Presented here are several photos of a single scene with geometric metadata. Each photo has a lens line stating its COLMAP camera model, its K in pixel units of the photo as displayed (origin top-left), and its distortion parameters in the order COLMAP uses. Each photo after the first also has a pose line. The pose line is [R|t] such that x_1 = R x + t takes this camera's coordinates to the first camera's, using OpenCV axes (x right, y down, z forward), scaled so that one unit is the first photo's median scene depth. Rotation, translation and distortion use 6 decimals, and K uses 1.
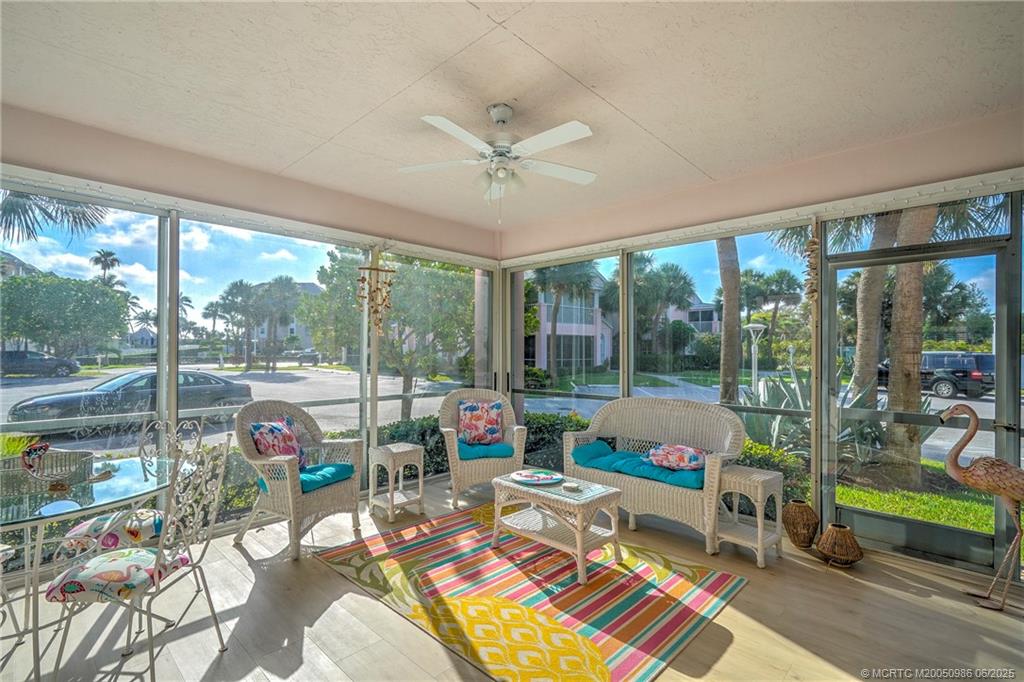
lens RADIAL K [[476.2, 0, 510.9], [0, 476.2, 352.0], [0, 0, 1]] dist [-0.000991, -0.000316]
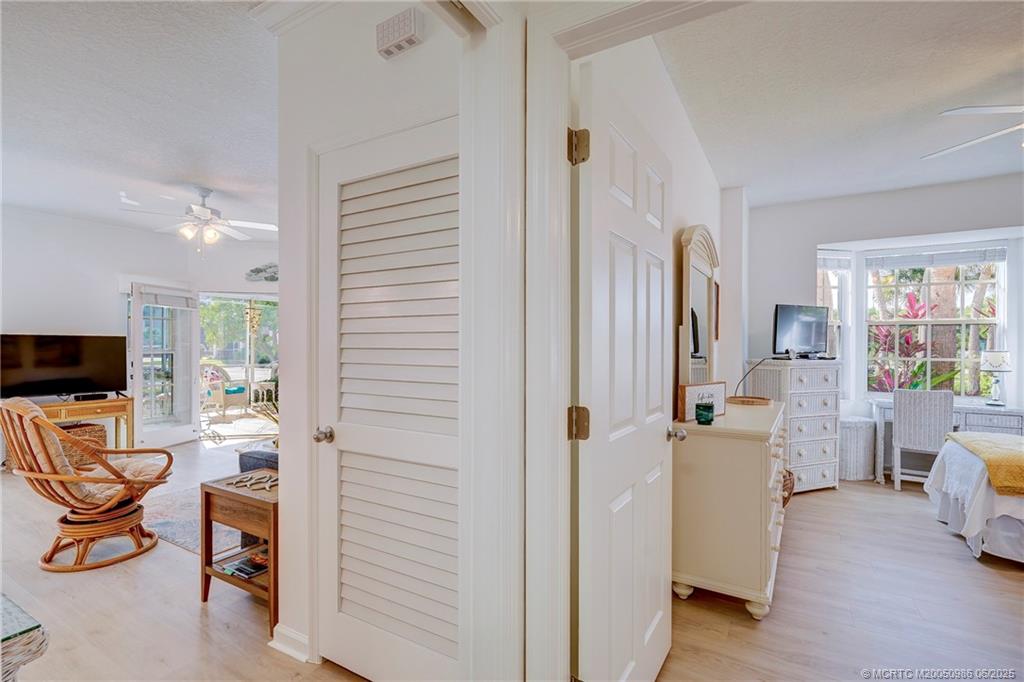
lens RADIAL K [[476.2, 0, 510.9], [0, 476.2, 352.0], [0, 0, 1]] dist [-0.000991, -0.000316]
pose [[0.976369, -0.004970, 0.216055, 0.493917], [0.002135, 0.999909, 0.013355, 0.004741], [-0.216102, -0.012578, 0.976290, -1.723657]]
